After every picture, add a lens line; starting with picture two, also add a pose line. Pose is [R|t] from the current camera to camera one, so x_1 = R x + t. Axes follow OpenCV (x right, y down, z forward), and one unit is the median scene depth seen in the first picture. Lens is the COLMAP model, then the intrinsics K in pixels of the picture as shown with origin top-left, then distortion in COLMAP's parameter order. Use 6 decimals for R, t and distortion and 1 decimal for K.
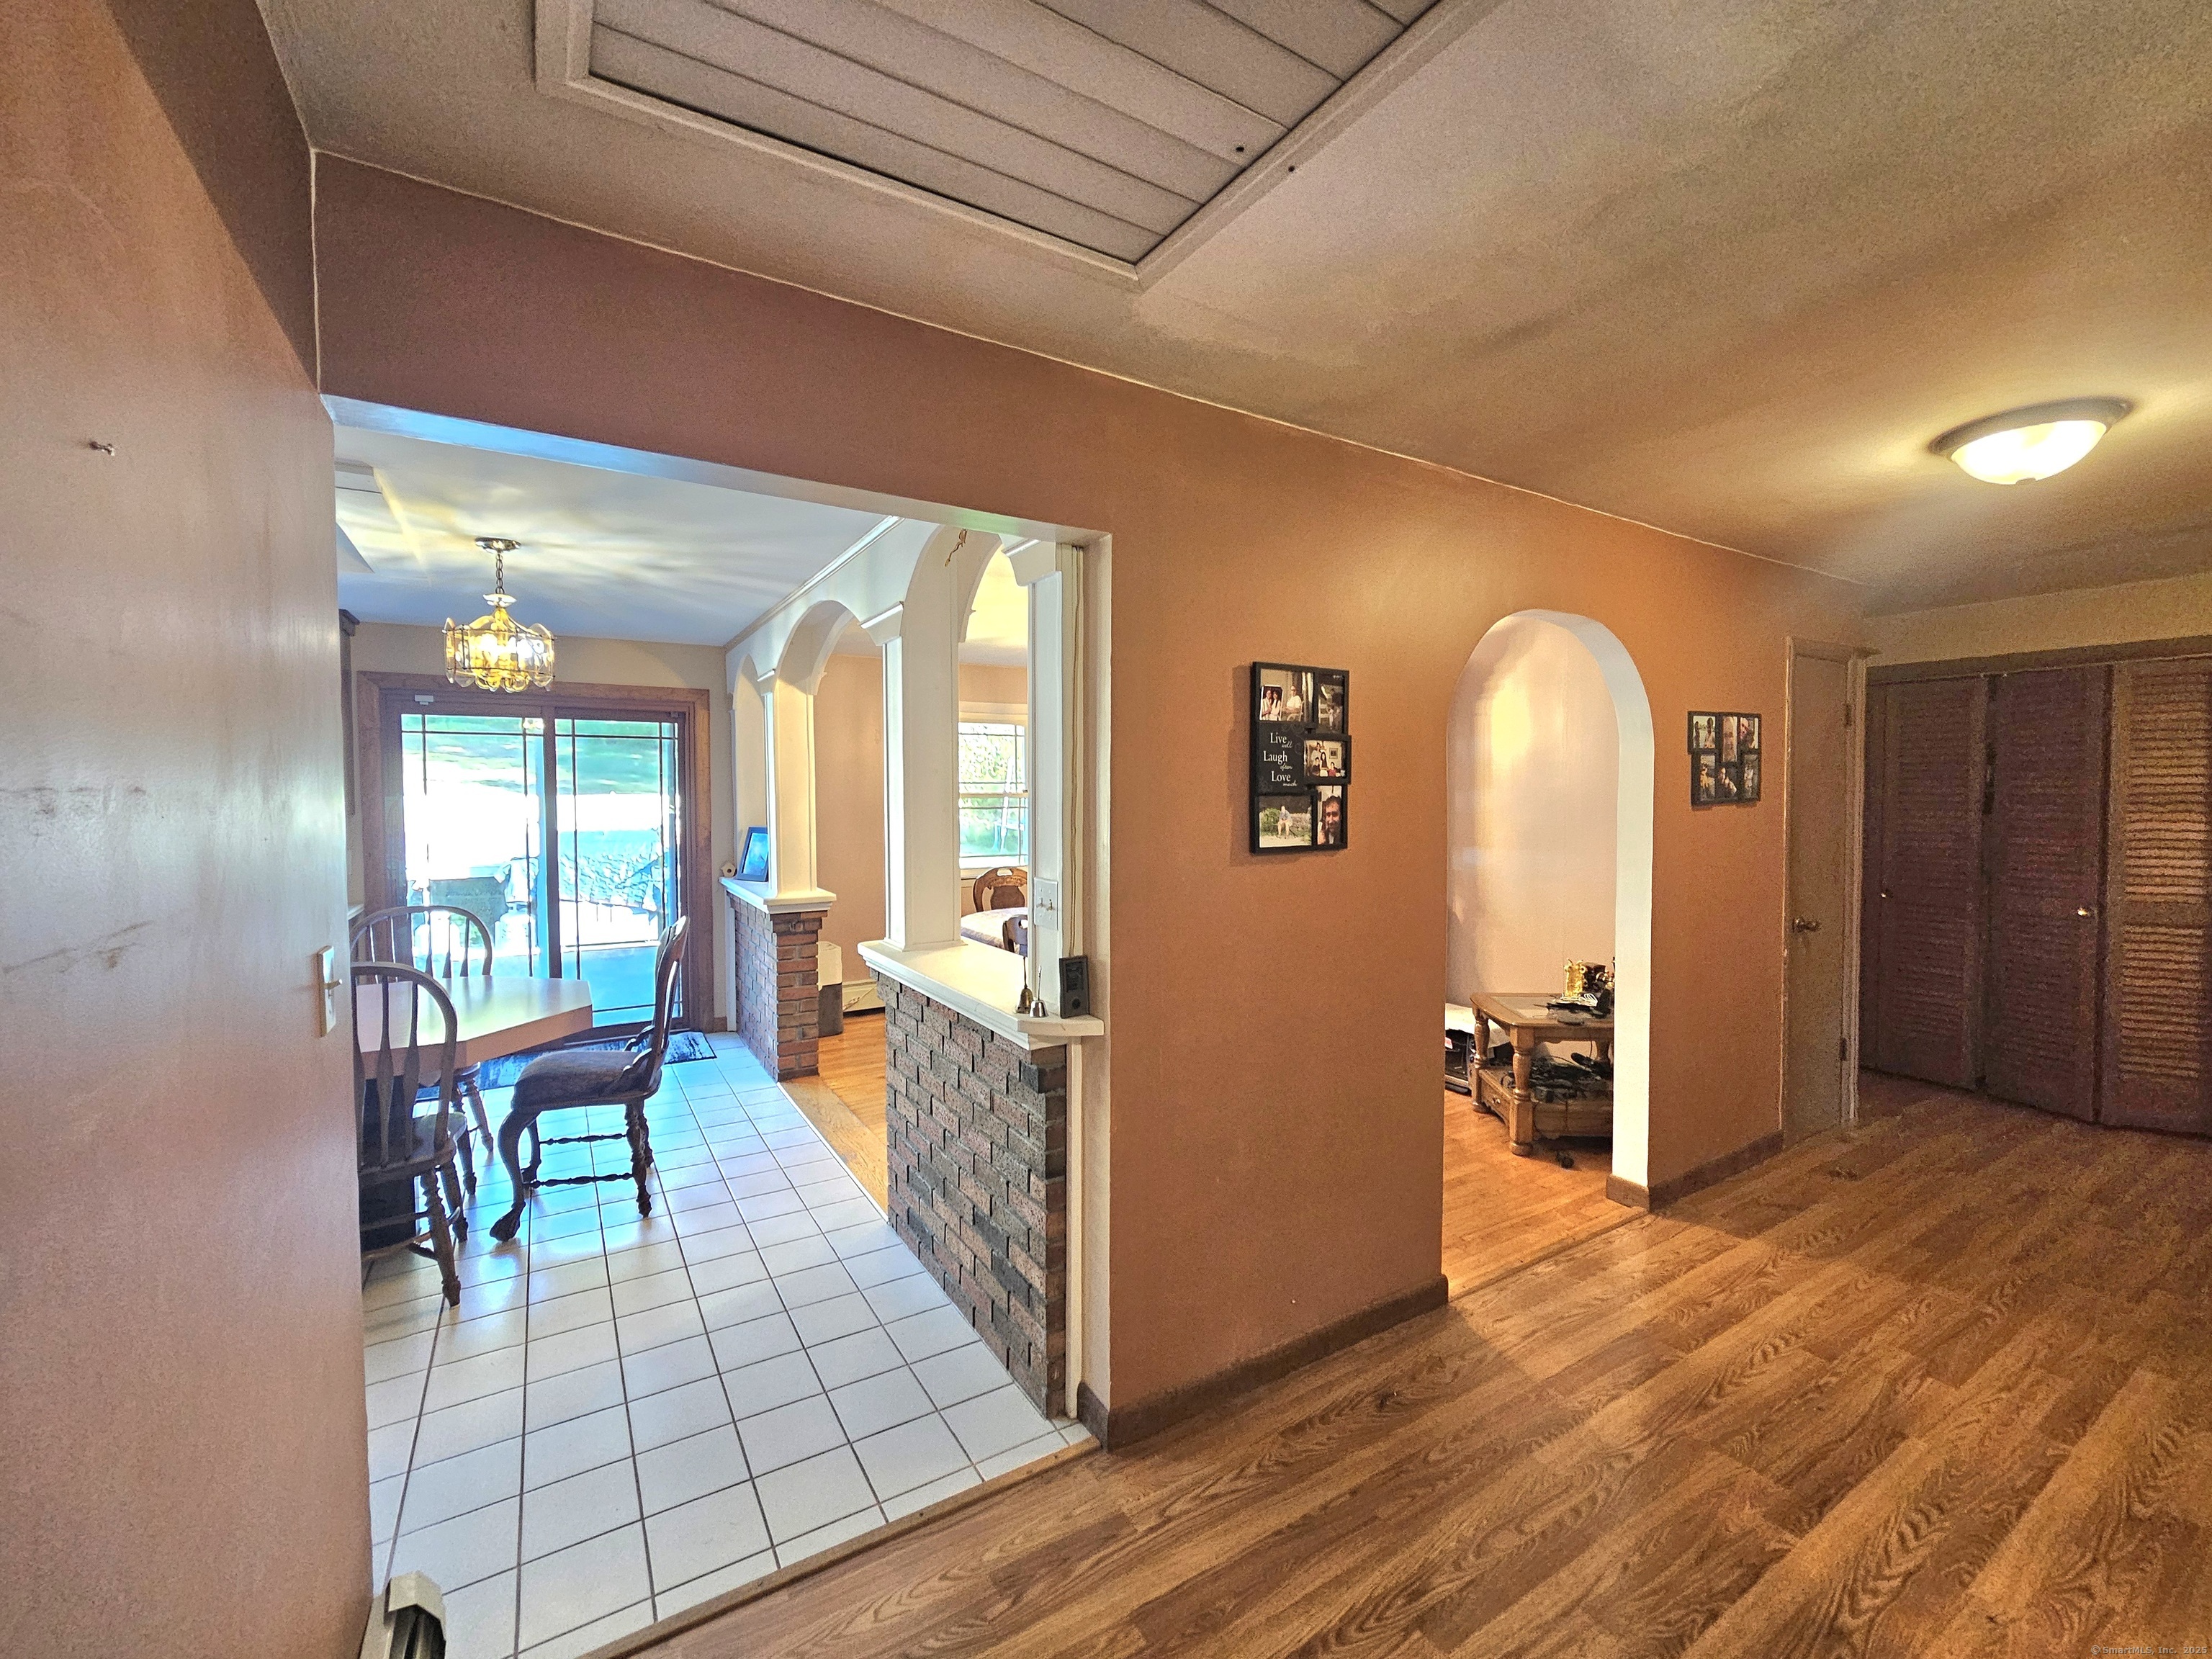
lens RADIAL K [[911.6, 0, 1105.8], [0, 911.6, 821.2], [0, 0, 1]] dist [0.003399, -0.000059]
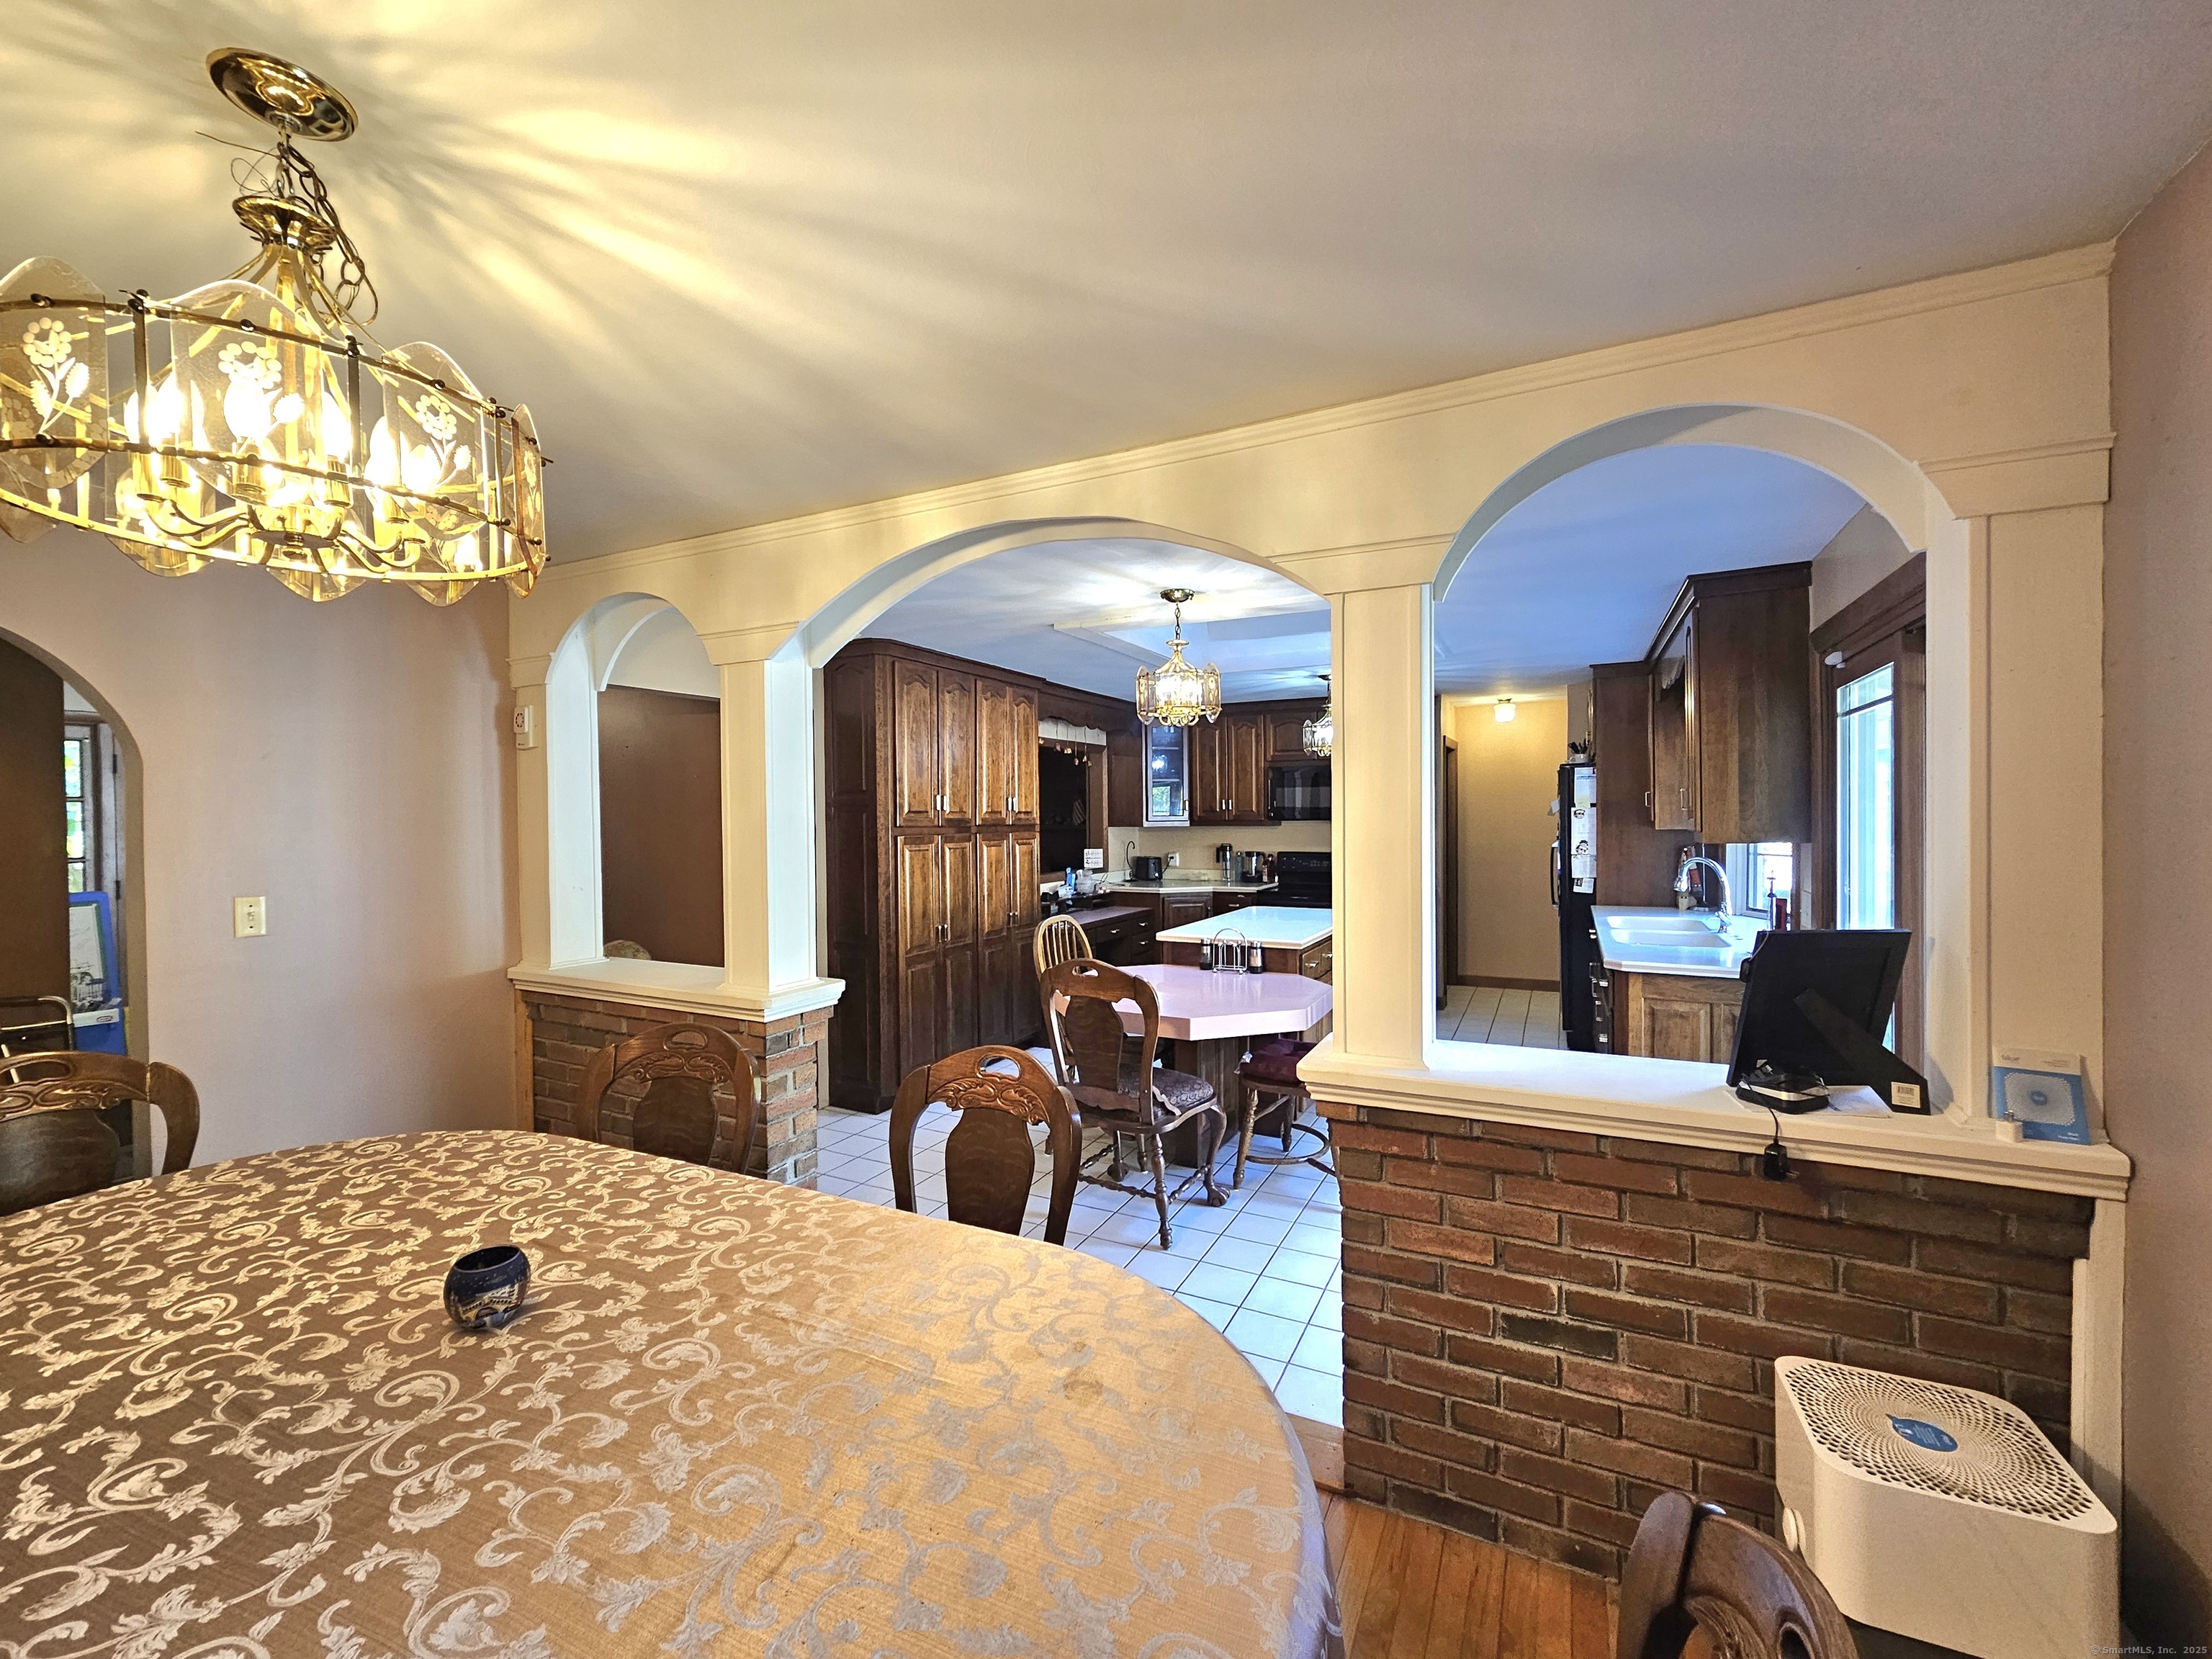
lens RADIAL K [[910.0, 0, 1107.6], [0, 910.0, 827.7], [0, 0, 1]] dist [0.000346, 0.000708]
pose [[-0.851436, 0.018605, -0.524128, -0.005811], [-0.003658, 0.999136, 0.041408, -0.090360], [0.524446, 0.037173, -0.850632, 2.669563]]
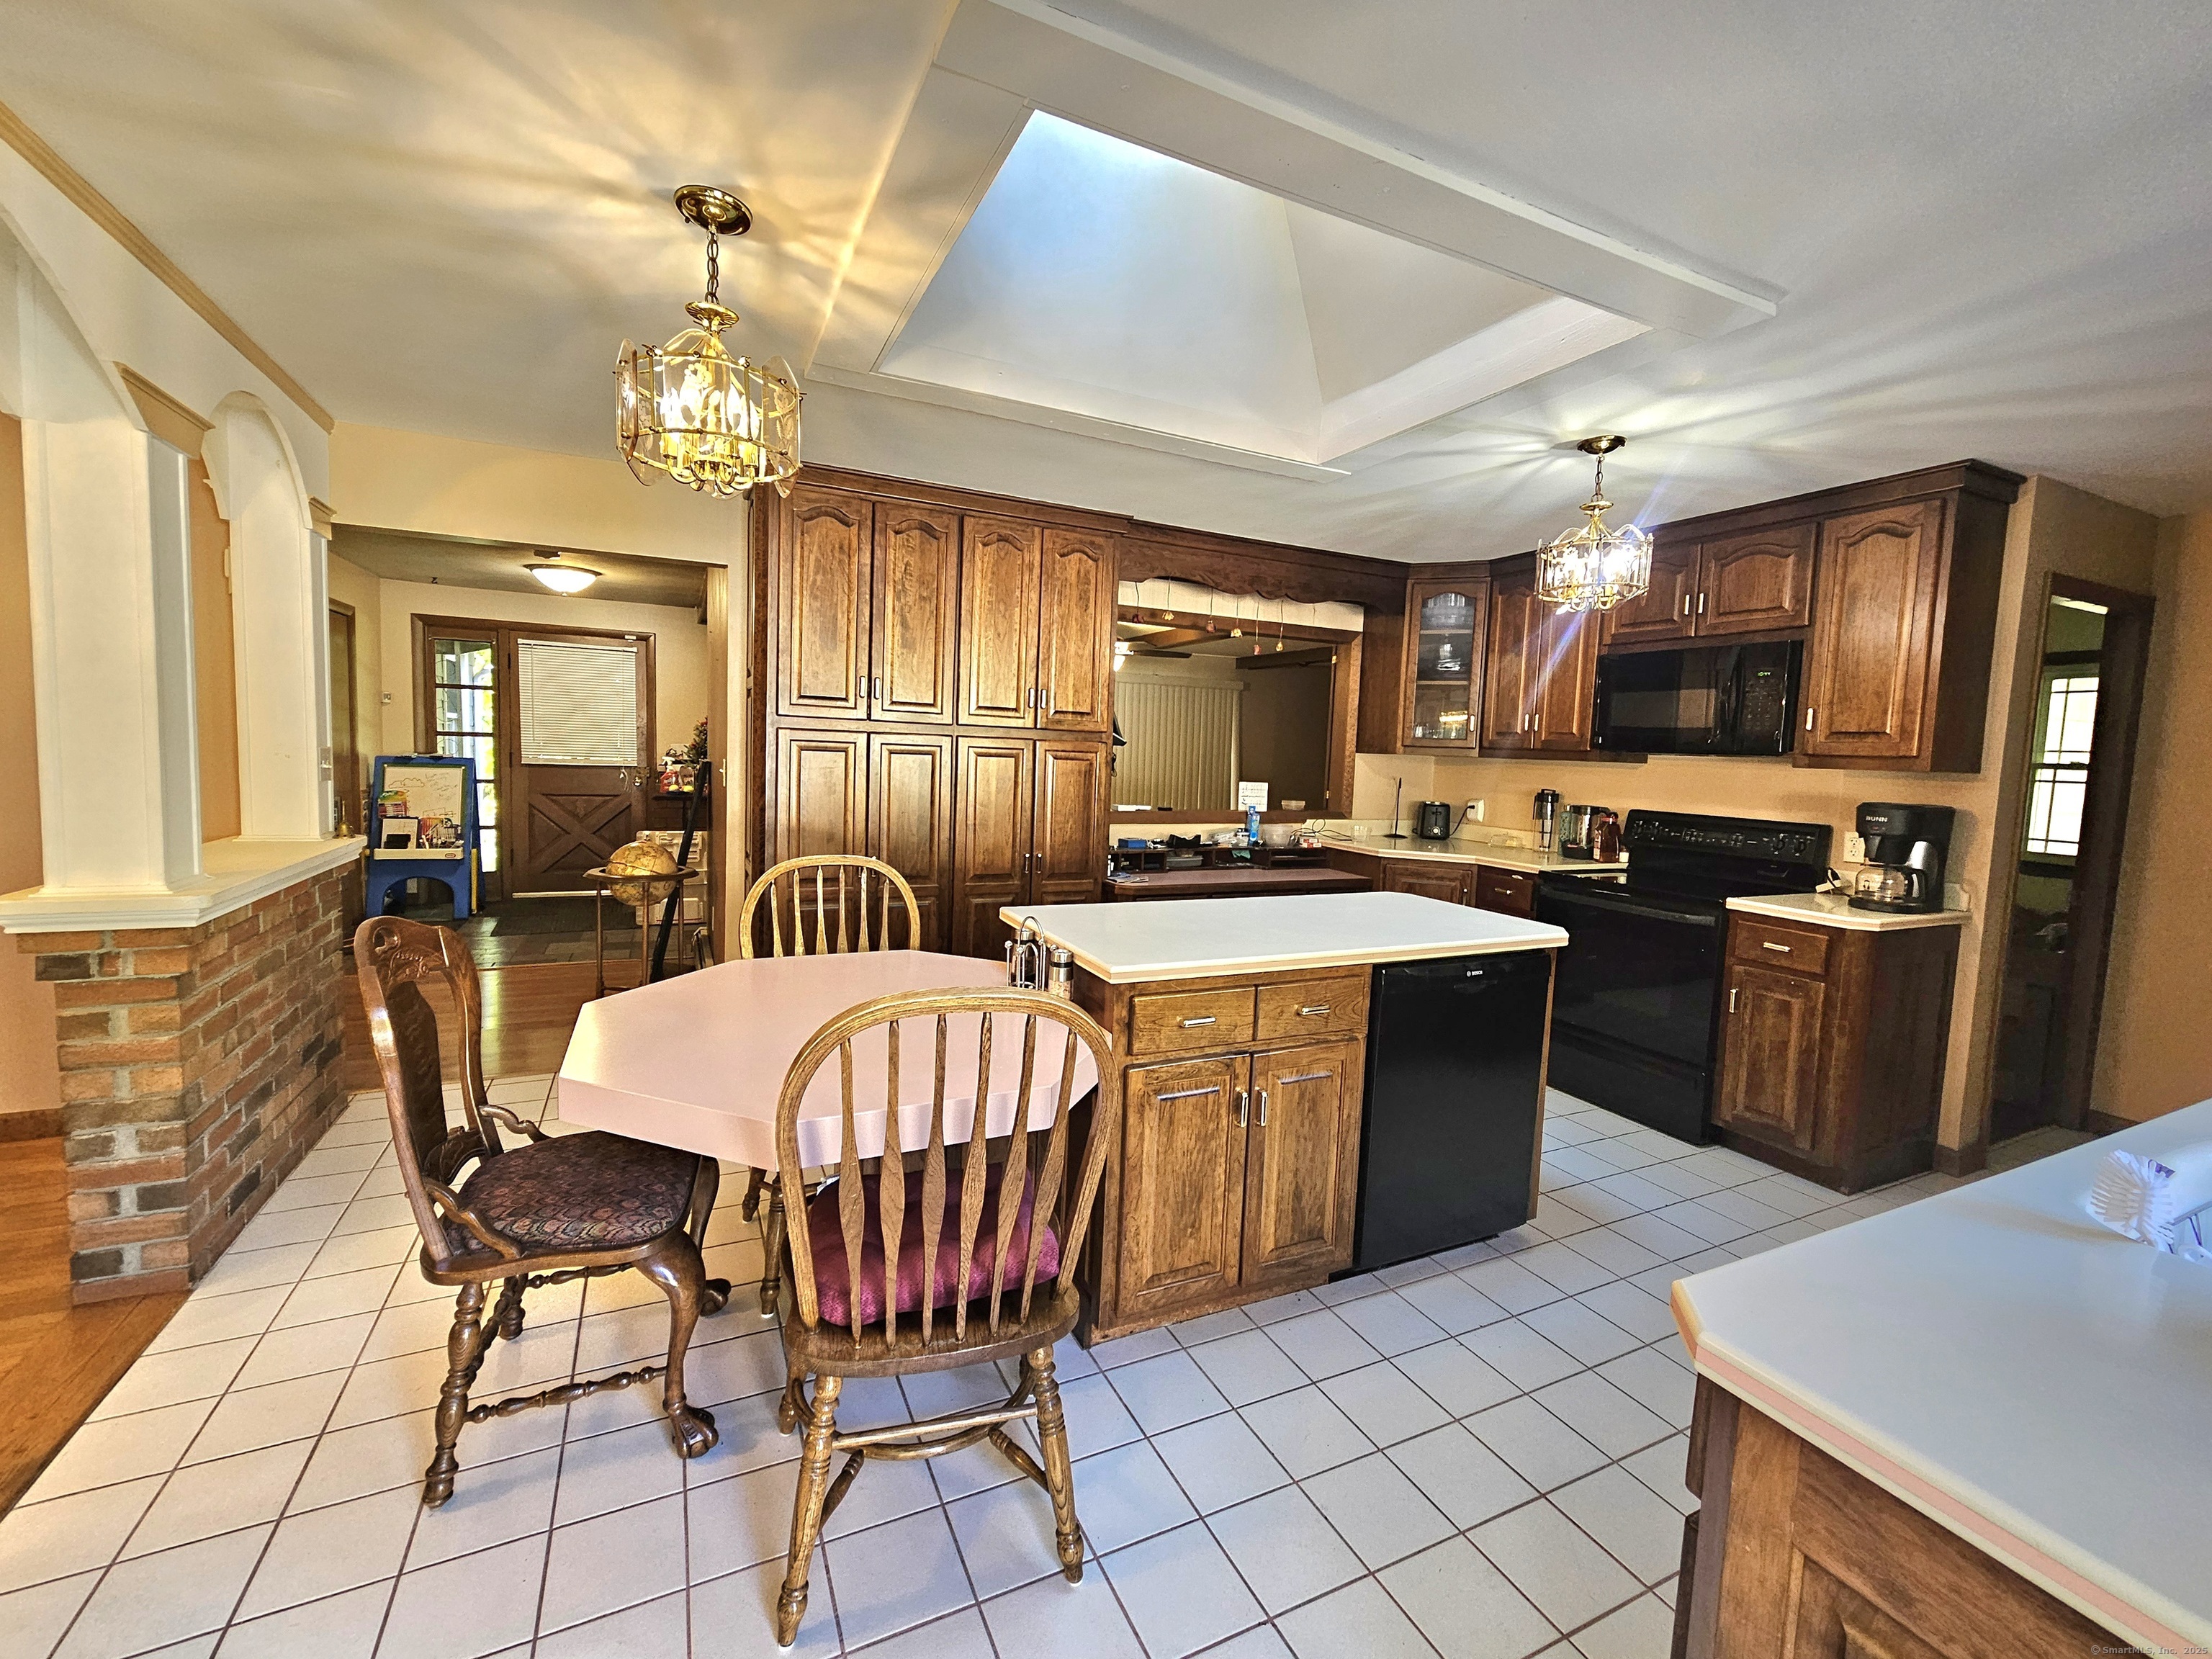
lens RADIAL K [[909.5, 0, 1107.0], [0, 909.5, 821.1], [0, 0, 1]] dist [0.000285, -0.000378]
pose [[-0.994178, -0.043117, 0.098747, -1.344516], [-0.032136, 0.993389, 0.110206, -0.017738], [-0.102846, 0.106391, -0.988991, 2.157500]]
